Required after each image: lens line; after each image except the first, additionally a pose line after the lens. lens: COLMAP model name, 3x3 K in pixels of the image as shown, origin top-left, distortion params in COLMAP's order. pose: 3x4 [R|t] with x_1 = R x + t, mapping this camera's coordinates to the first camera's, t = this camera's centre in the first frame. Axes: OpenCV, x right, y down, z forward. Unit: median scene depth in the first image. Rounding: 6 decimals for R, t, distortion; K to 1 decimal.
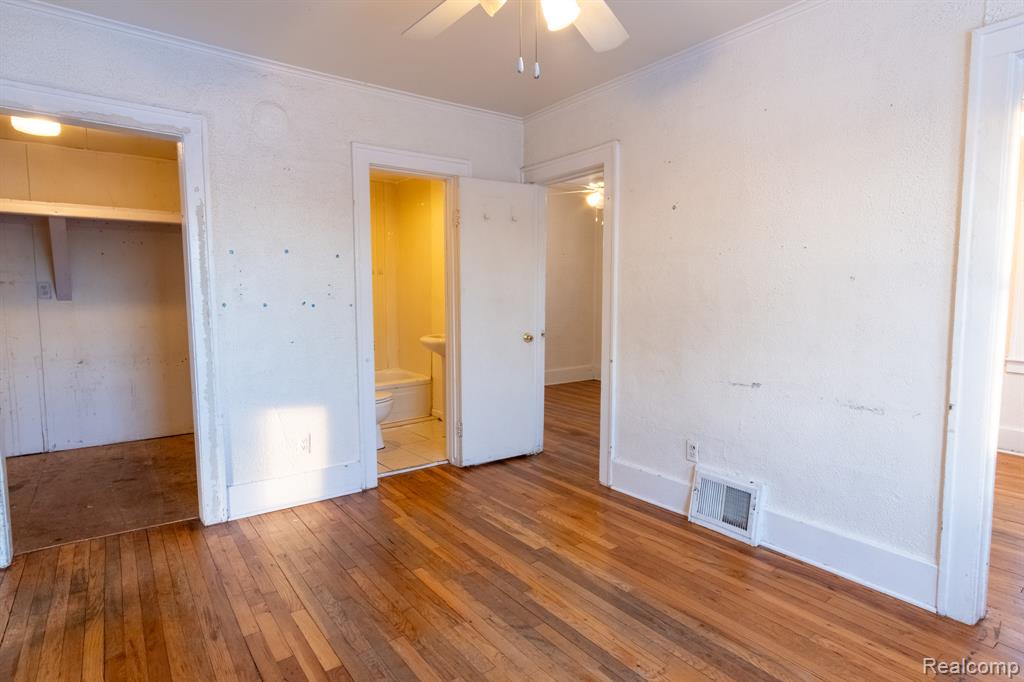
lens RADIAL K [[545.6, 0, 507.0], [0, 545.6, 337.8], [0, 0, 1]] dist [0.000641, 0.000004]
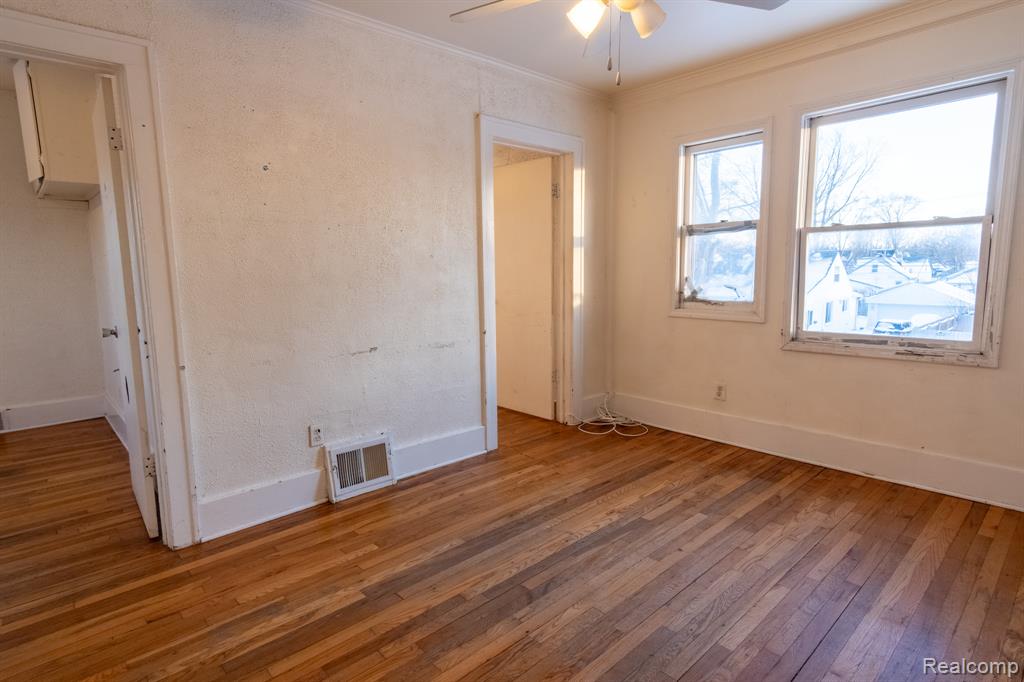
lens RADIAL K [[544.3, 0, 514.8], [0, 544.3, 337.0], [0, 0, 1]] dist [0.008756, 0.000015]
pose [[-0.114165, -0.124365, 0.985647, -0.633566], [0.094031, 0.986327, 0.135342, -0.059213], [-0.989002, 0.108133, -0.100910, 0.753706]]
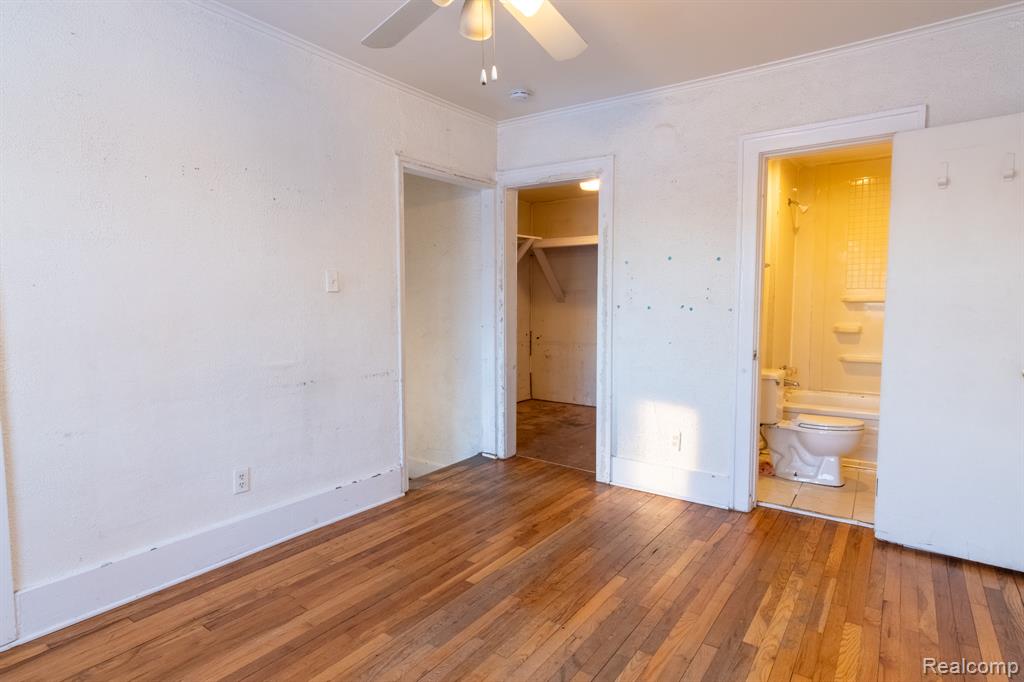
lens RADIAL K [[544.3, 0, 514.8], [0, 544.3, 337.0], [0, 0, 1]] dist [0.008756, 0.000015]
pose [[0.317590, 0.067011, -0.945857, 0.572699], [-0.078582, 0.995928, 0.044173, -0.029220], [0.944966, 0.060298, 0.321563, 0.404256]]
